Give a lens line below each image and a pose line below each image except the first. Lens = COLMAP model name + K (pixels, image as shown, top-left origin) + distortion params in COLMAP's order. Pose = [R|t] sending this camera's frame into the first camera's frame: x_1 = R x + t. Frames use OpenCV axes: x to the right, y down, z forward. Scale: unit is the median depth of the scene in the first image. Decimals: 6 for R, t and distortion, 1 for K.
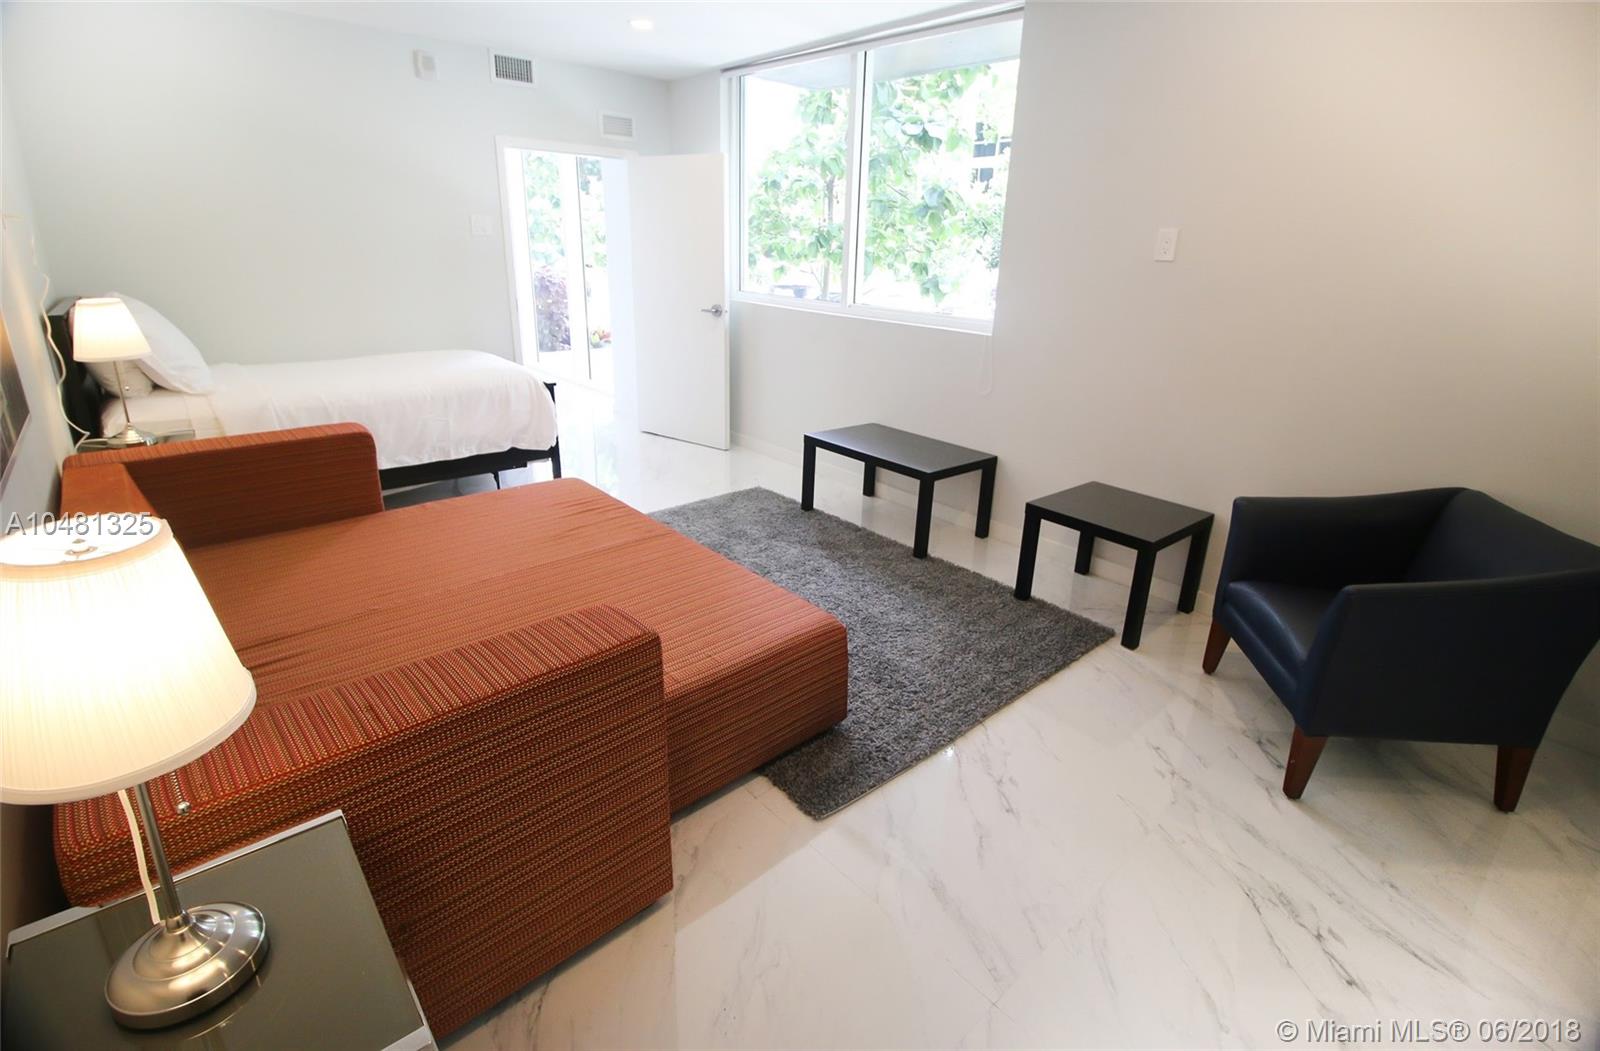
lens RADIAL K [[771.5, 0, 800.0], [0, 771.5, 525.5], [0, 0, 1]] dist [-0.018218, -0.000209]
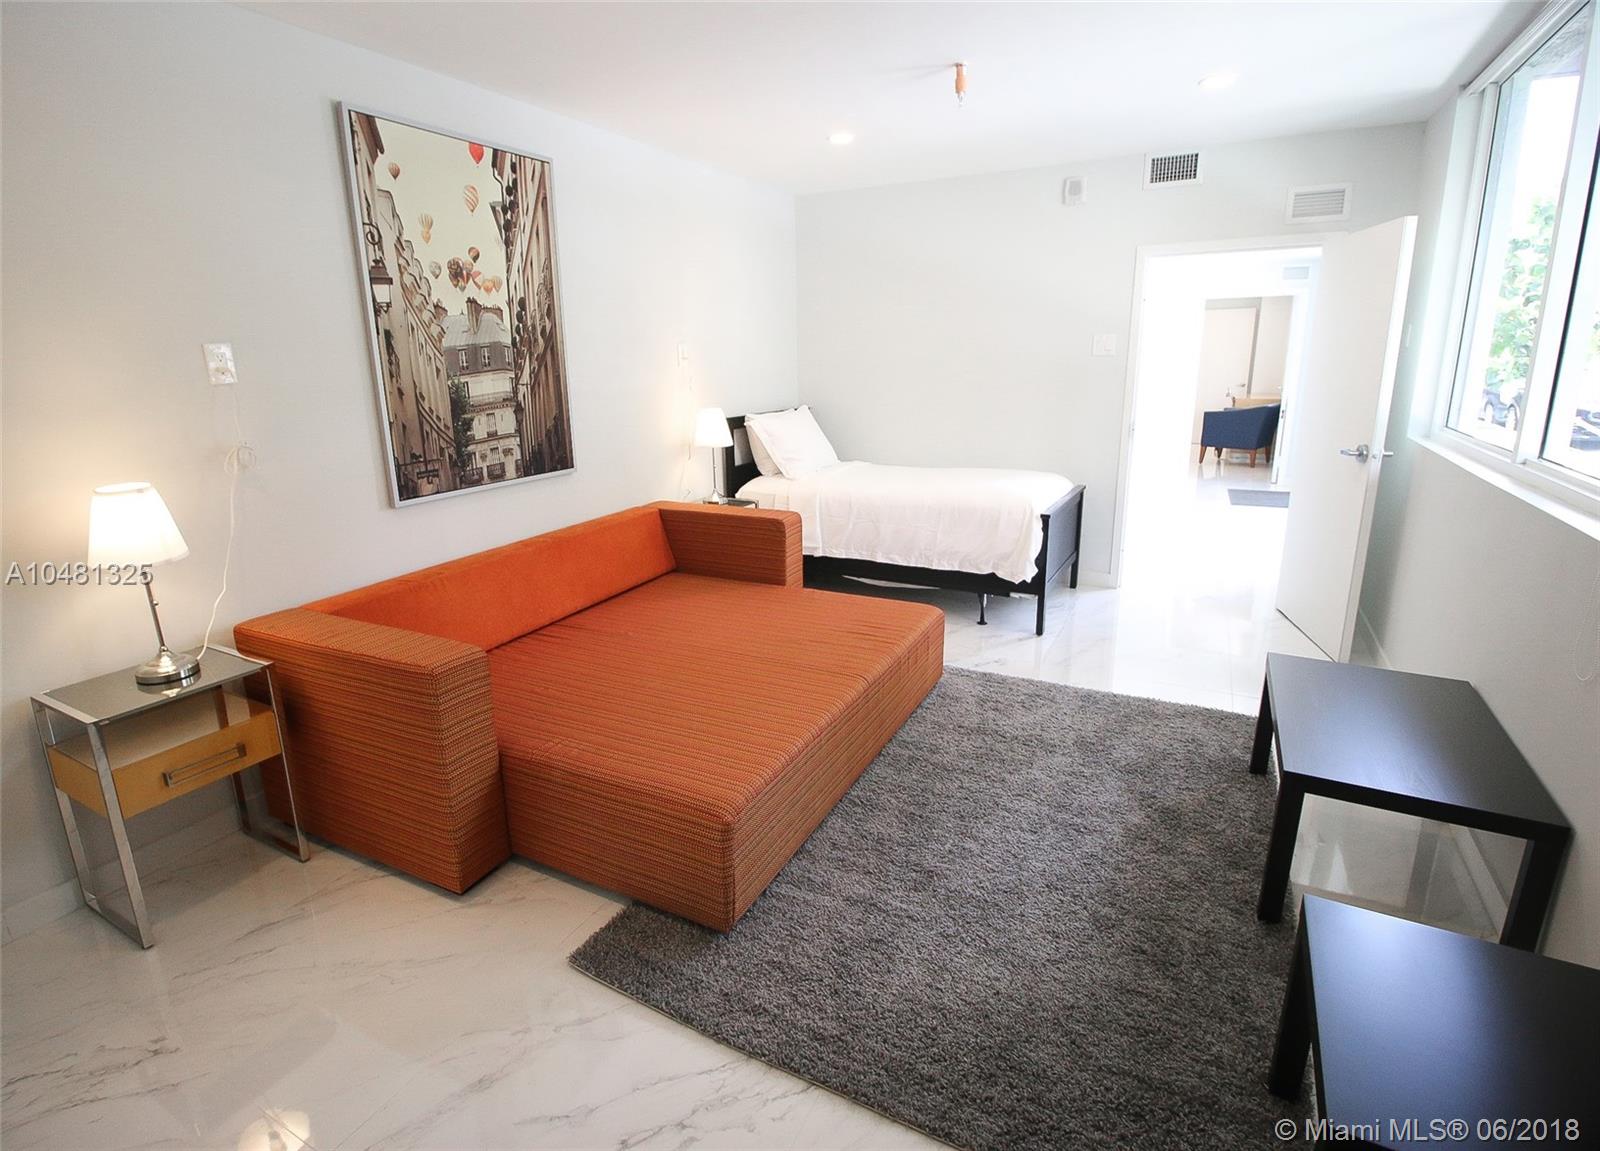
lens RADIAL K [[832.4, 0, 800.0], [0, 832.4, 575.5], [0, 0, 1]] dist [-0.012912, -0.000321]
pose [[0.296574, 0.207594, -0.932174, 0.553617], [-0.298773, 0.947260, 0.115899, -0.155911], [0.907072, 0.244136, 0.342956, 0.457347]]
